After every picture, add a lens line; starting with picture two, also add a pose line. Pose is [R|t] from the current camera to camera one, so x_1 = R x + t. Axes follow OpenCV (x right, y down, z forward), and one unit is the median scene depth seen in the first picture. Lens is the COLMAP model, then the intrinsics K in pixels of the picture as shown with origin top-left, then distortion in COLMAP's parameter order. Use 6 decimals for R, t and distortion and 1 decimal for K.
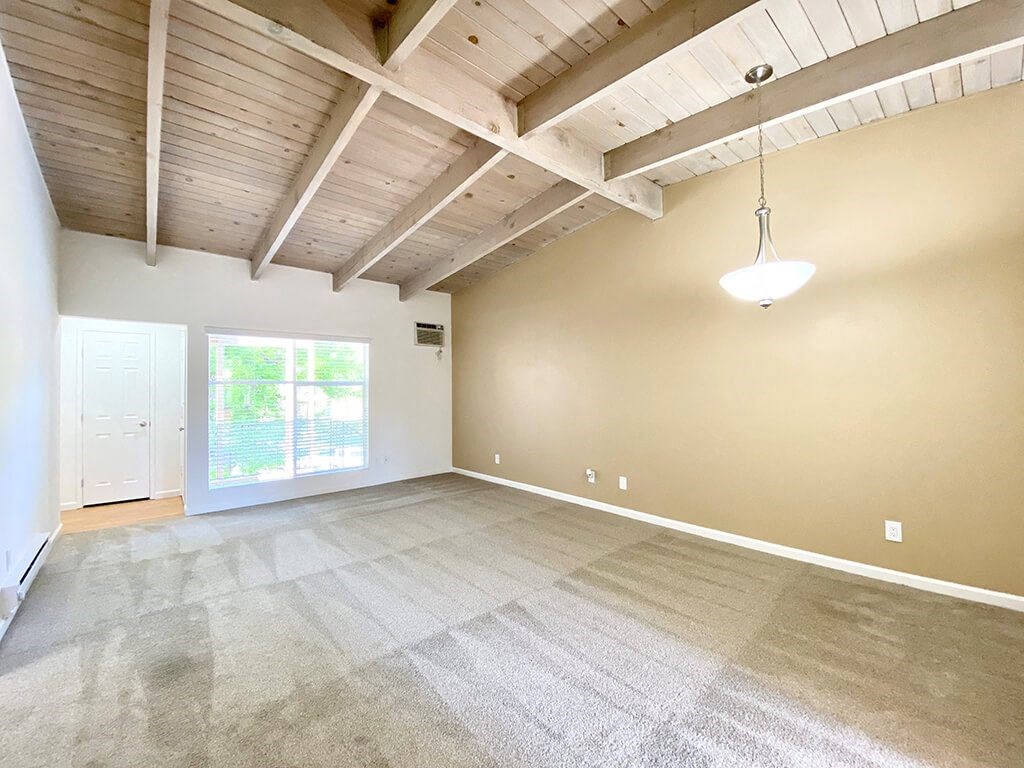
lens RADIAL K [[444.9, 0, 512.0], [0, 444.9, 384.0], [0, 0, 1]] dist [0.000552, -0.000080]
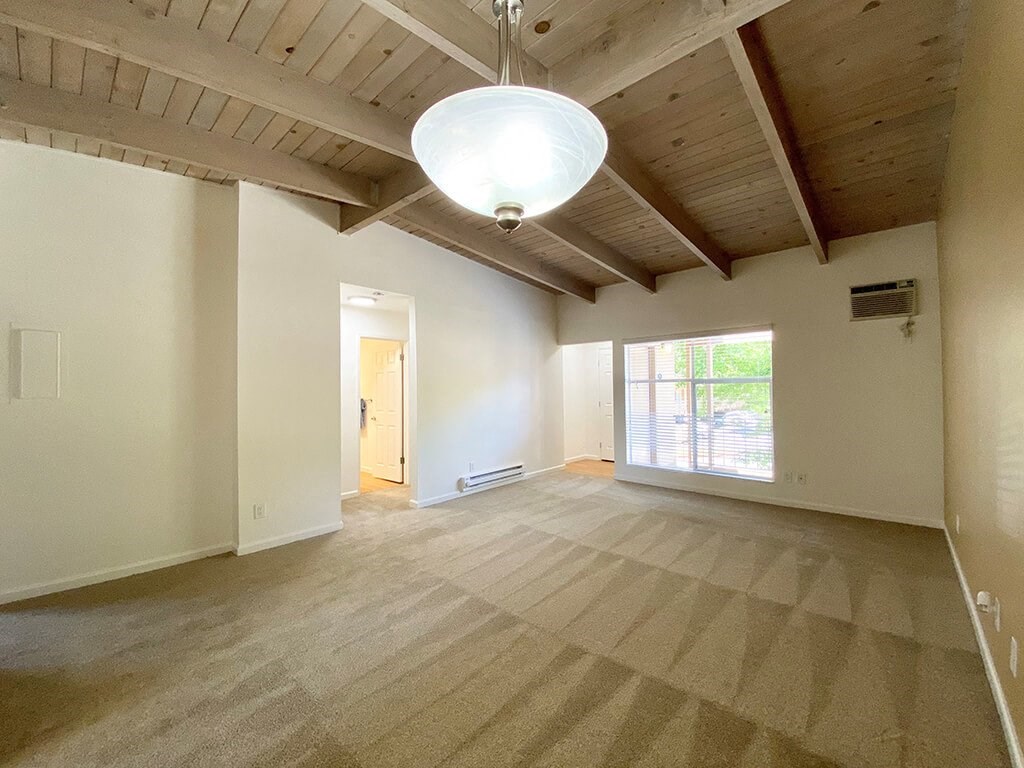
lens RADIAL K [[444.9, 0, 512.0], [0, 444.9, 384.0], [0, 0, 1]] dist [0.000552, -0.000080]
pose [[0.043847, -0.003611, -0.999032, 0.603322], [0.025568, 0.999670, -0.002492, -0.003720], [0.998711, -0.025434, 0.043925, 0.612592]]
